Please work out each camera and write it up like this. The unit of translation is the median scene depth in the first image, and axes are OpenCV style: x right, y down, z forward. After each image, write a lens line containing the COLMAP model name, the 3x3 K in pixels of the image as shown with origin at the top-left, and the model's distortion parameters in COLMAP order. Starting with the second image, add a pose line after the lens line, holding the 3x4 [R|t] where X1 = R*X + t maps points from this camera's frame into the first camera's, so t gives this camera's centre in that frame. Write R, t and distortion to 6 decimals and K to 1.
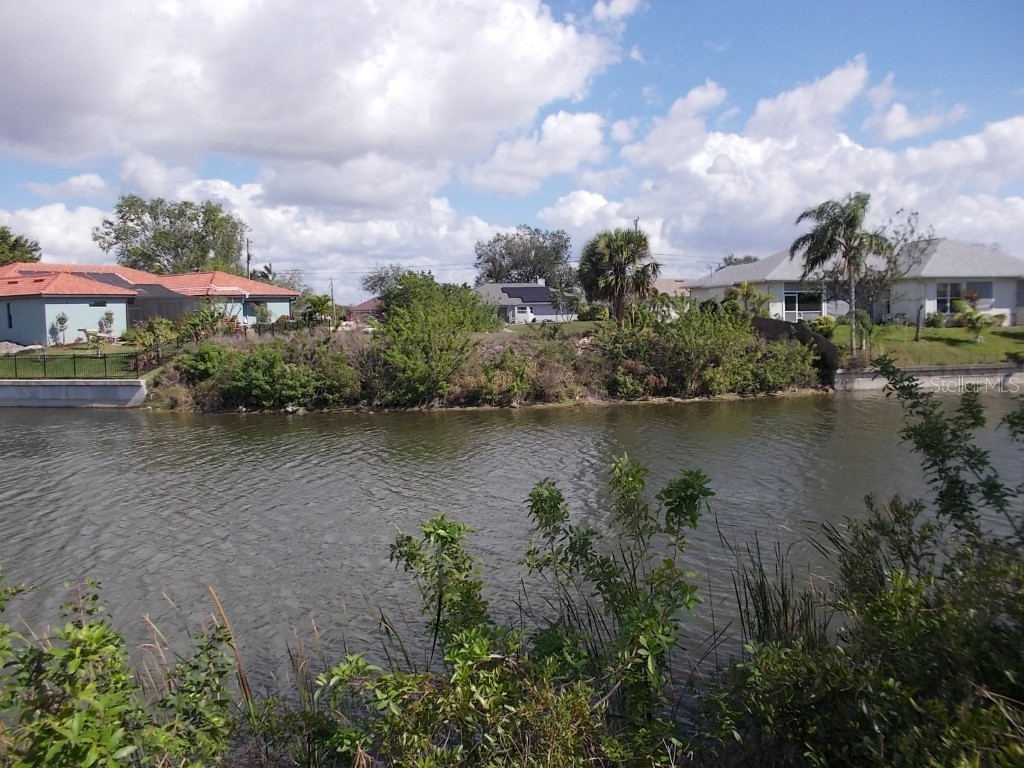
lens RADIAL K [[875.7, 0, 512.0], [0, 875.7, 384.0], [0, 0, 1]] dist [-0.001887, 0.004802]
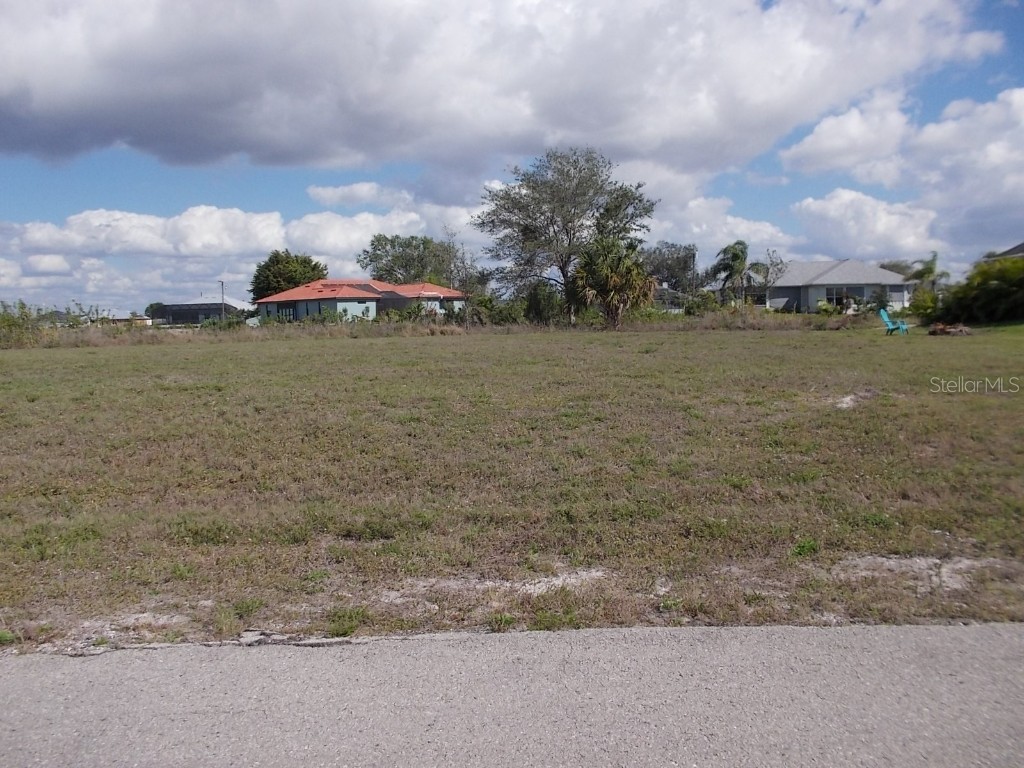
lens RADIAL K [[875.7, 0, 512.0], [0, 875.7, 384.0], [0, 0, 1]] dist [-0.001887, 0.004802]
pose [[0.966921, 0.020116, -0.254281, 0.313894], [-0.019883, 0.999796, 0.003486, 0.069729], [0.254299, 0.001686, 0.967124, -0.721296]]
